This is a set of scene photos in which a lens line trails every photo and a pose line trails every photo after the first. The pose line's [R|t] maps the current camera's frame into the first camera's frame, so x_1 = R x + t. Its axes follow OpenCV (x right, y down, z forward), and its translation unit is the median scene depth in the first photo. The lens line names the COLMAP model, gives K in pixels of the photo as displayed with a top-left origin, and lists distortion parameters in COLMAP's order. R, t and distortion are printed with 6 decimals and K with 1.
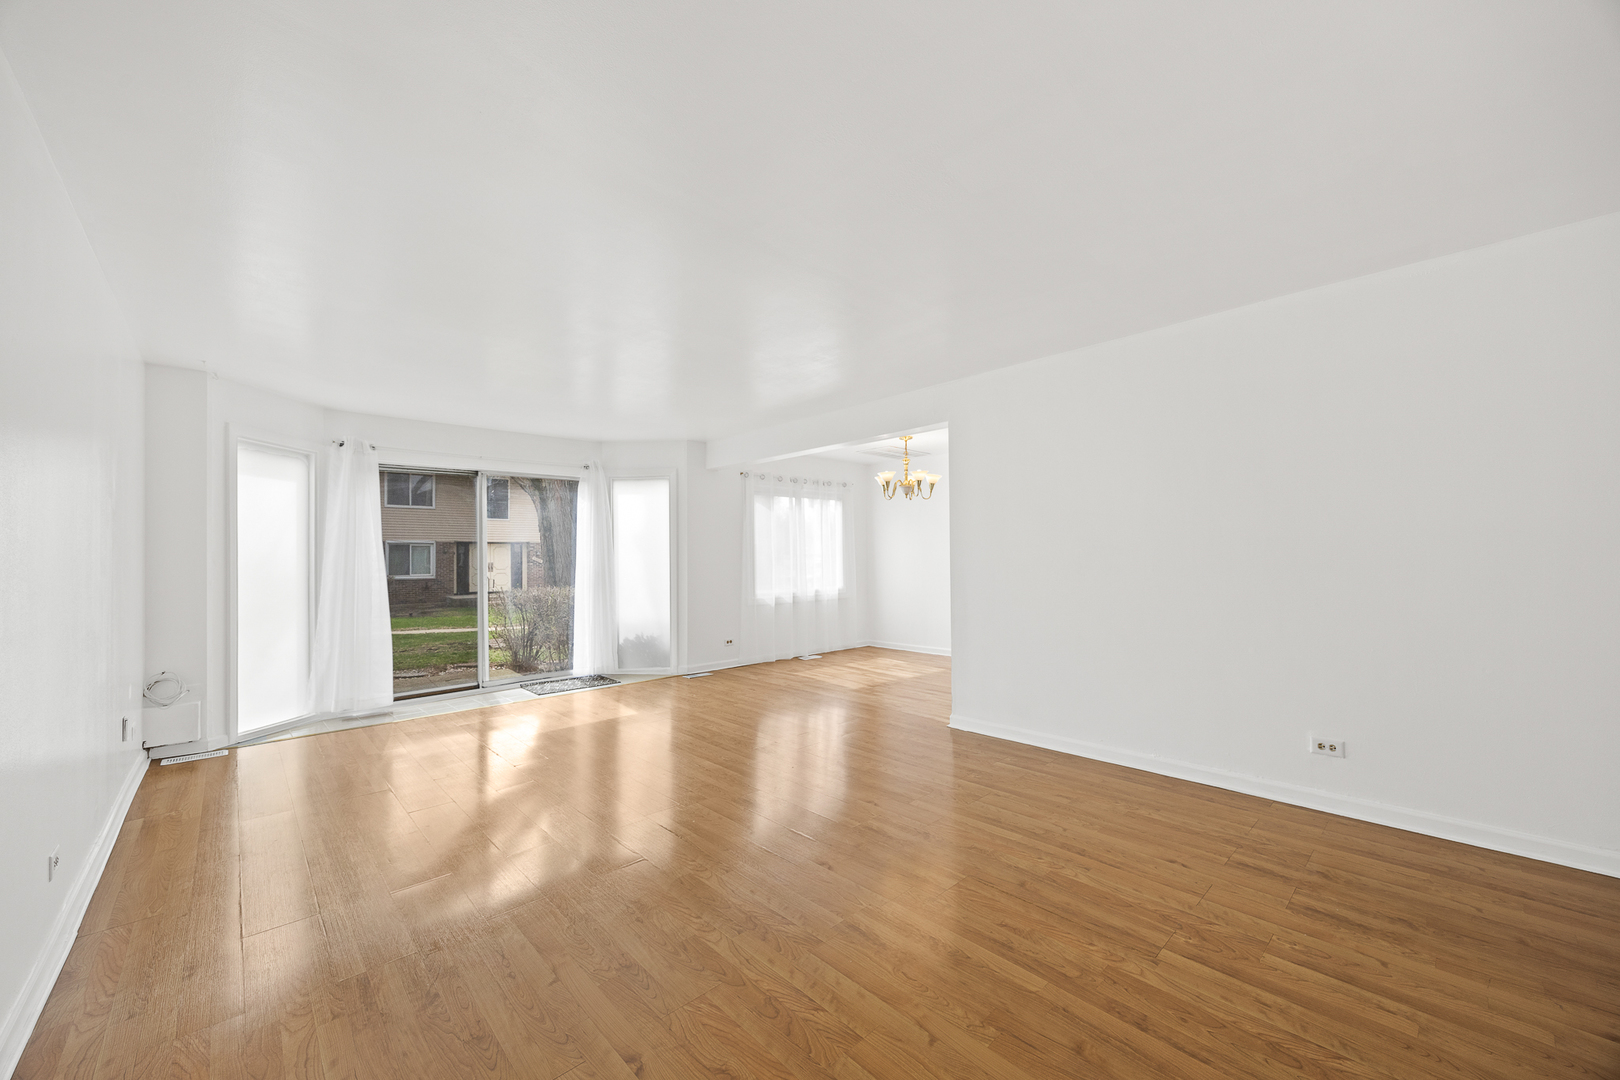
lens RADIAL K [[622.8, 0, 807.7], [0, 622.8, 558.3], [0, 0, 1]] dist [-0.001596, 0.000119]
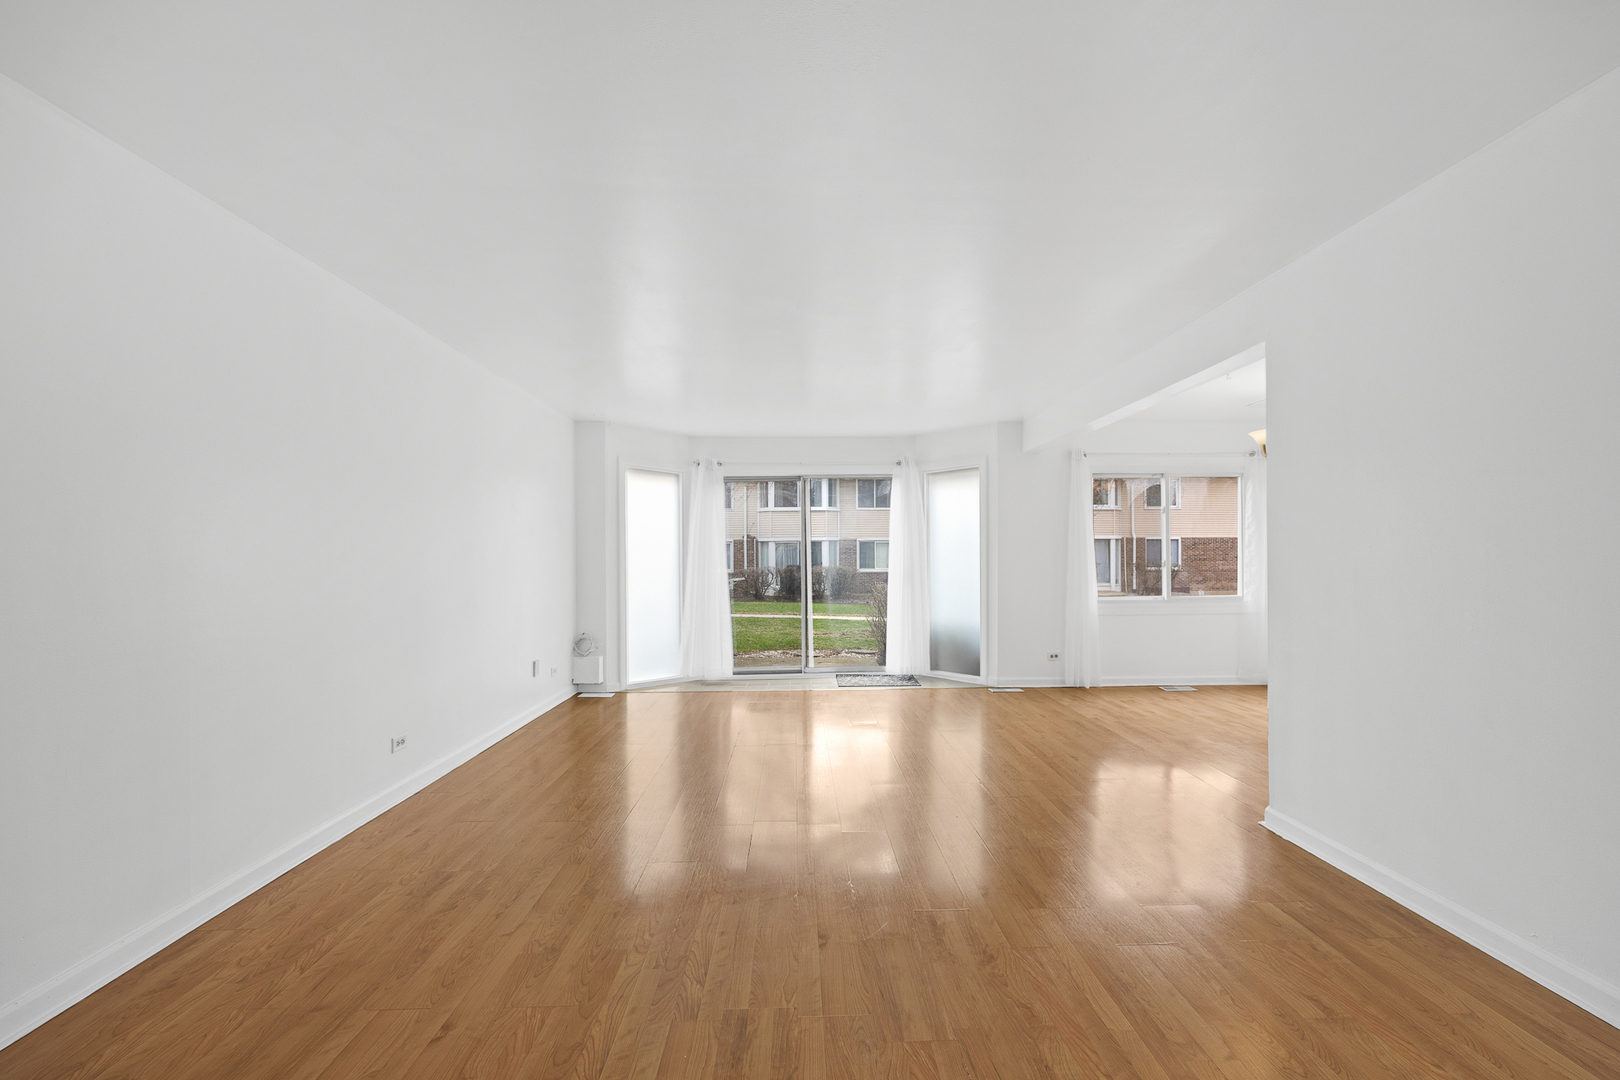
lens RADIAL K [[644.2, 0, 809.8], [0, 644.2, 559.7], [0, 0, 1]] dist [-0.001349, 0.000137]
pose [[0.746780, 0.009546, -0.665003, 0.273180], [-0.003587, 0.999940, 0.010325, -0.004335], [0.665061, -0.005325, 0.746770, 0.177038]]
